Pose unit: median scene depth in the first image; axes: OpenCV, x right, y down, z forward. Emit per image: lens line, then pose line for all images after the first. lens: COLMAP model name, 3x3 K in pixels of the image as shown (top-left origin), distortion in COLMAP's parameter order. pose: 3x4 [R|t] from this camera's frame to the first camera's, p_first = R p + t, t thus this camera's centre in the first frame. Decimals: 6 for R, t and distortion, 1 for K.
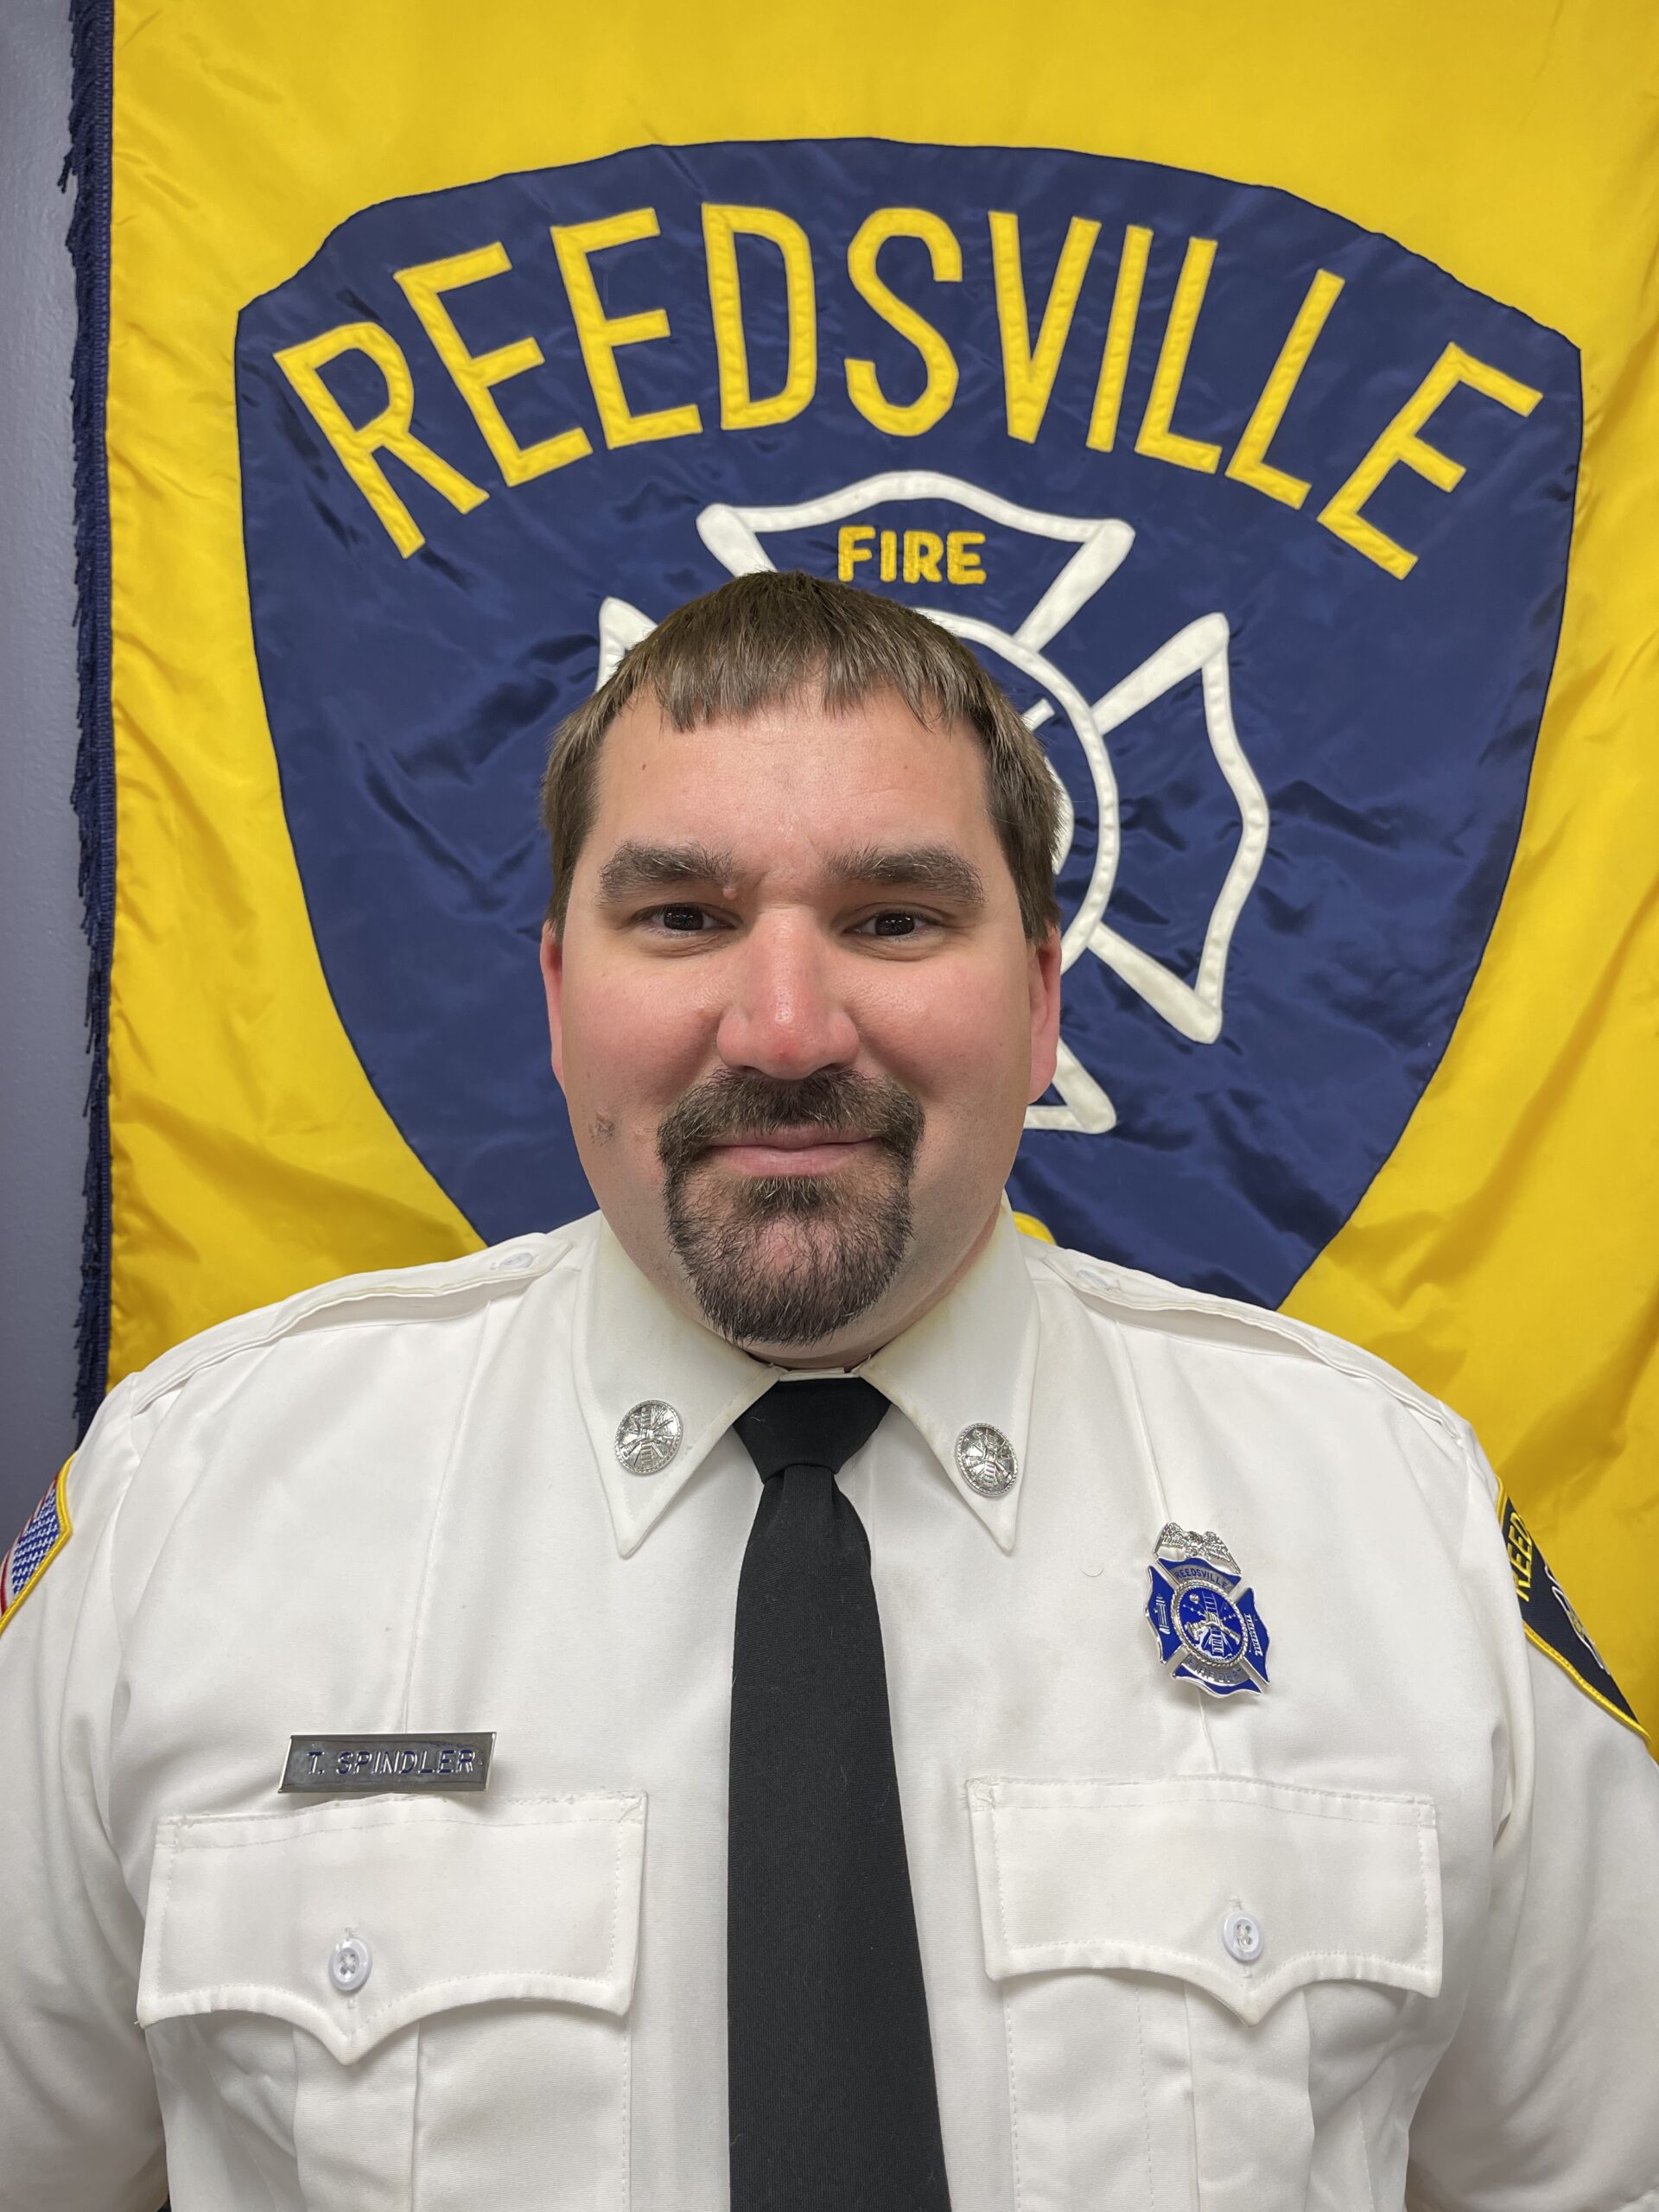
lens RADIAL K [[1670.1, 0, 837.2], [0, 1670.1, 1098.2], [0, 0, 1]] dist [0.042028, -0.055632]
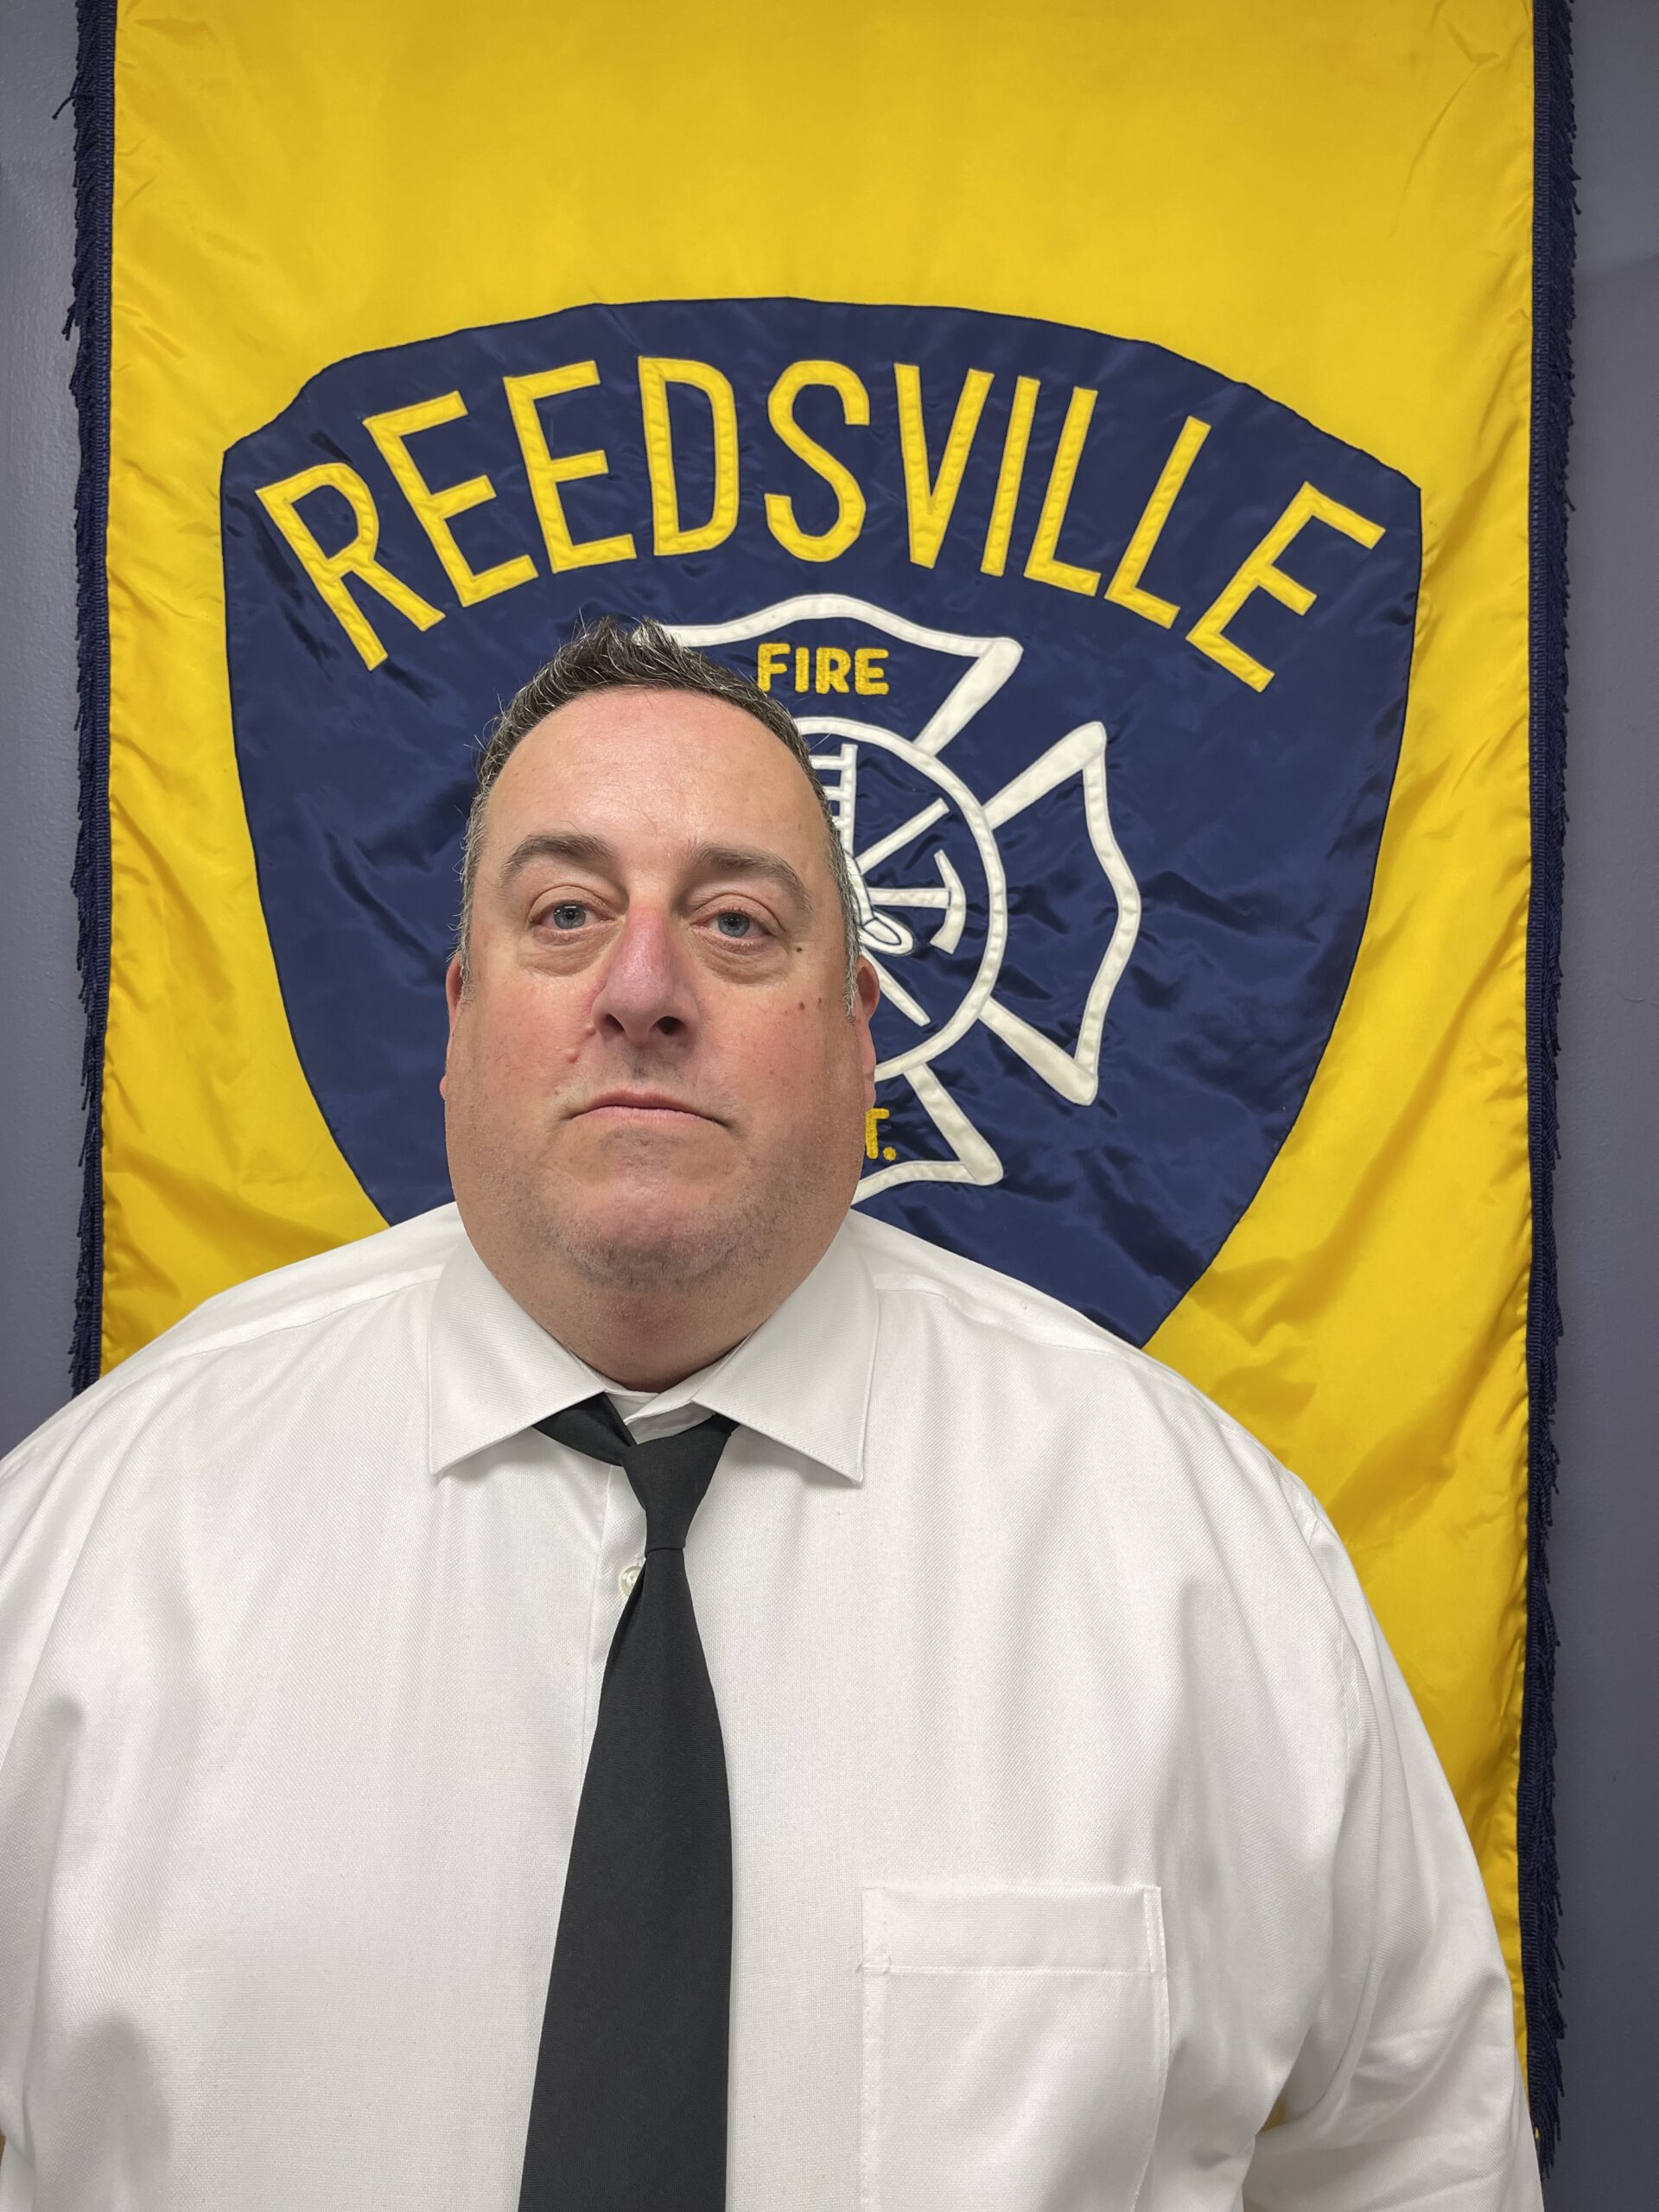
lens RADIAL K [[1670.1, 0, 826.7], [0, 1670.1, 1108.5], [0, 0, 1]] dist [0.042028, -0.055632]
pose [[0.999963, 0.006299, -0.005871, 0.055525], [-0.006358, 0.999930, -0.009999, -0.018878], [0.005808, 0.010035, 0.999933, -0.116388]]
